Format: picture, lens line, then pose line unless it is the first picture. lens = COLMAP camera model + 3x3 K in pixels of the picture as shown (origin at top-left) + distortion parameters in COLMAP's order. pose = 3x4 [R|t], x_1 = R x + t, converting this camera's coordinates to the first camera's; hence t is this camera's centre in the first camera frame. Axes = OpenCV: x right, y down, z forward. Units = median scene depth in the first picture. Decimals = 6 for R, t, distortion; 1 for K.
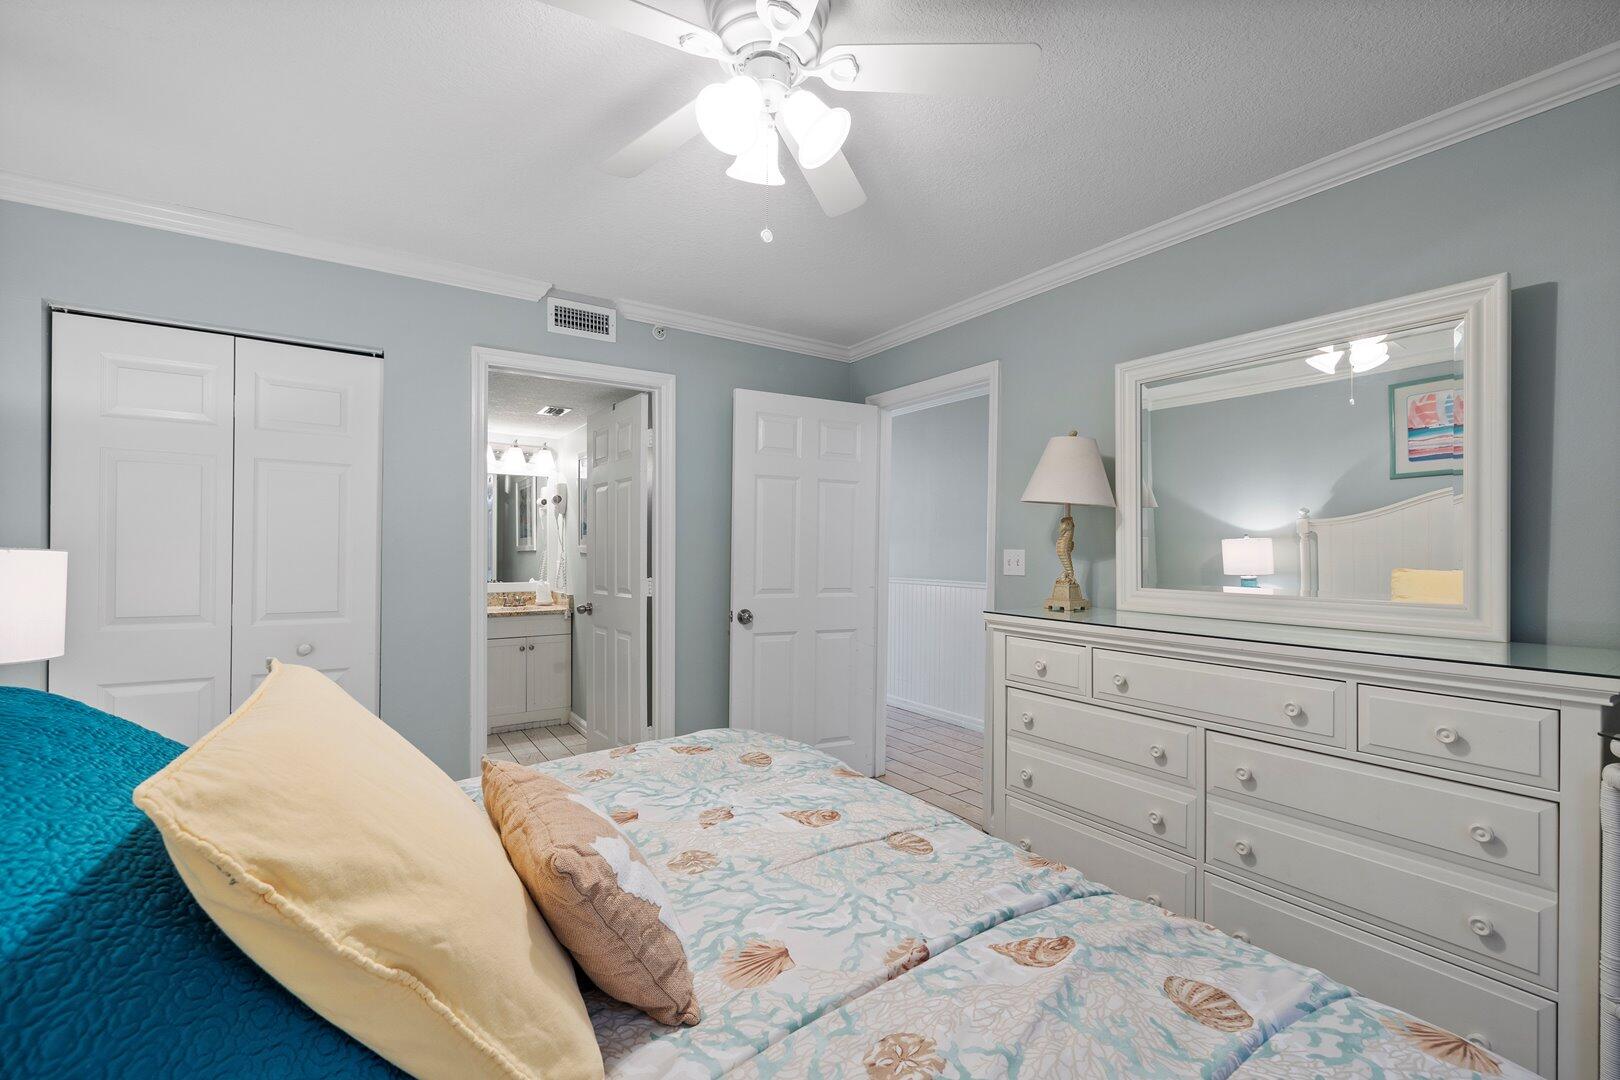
lens RADIAL K [[723.2, 0, 810.0], [0, 723.2, 540.0], [0, 0, 1]] dist [-0.000129, -0.000009]
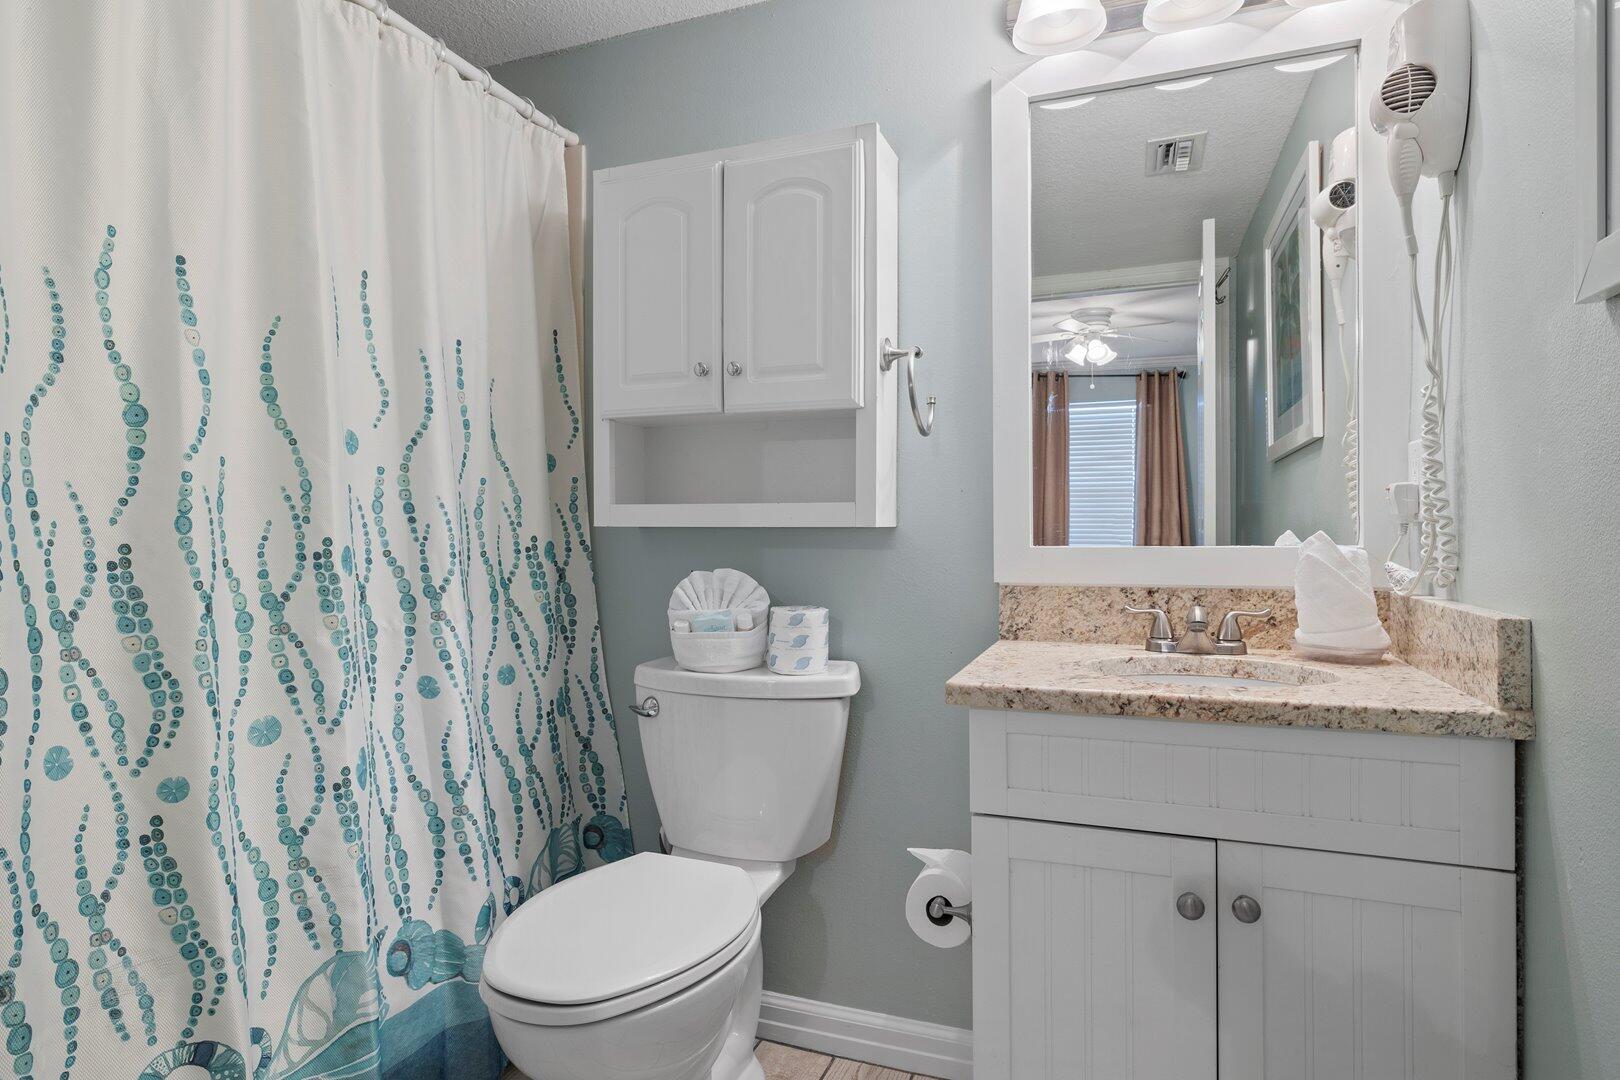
lens RADIAL K [[888.3, 0, 810.0], [0, 888.3, 540.0], [0, 0, 1]] dist [-0.000001, 0.000124]
pose [[0.589867, -0.005192, -0.807484, -0.257063], [0.017027, 0.999837, 0.006010, 0.053545], [0.807321, -0.017294, 0.589859, 0.740875]]
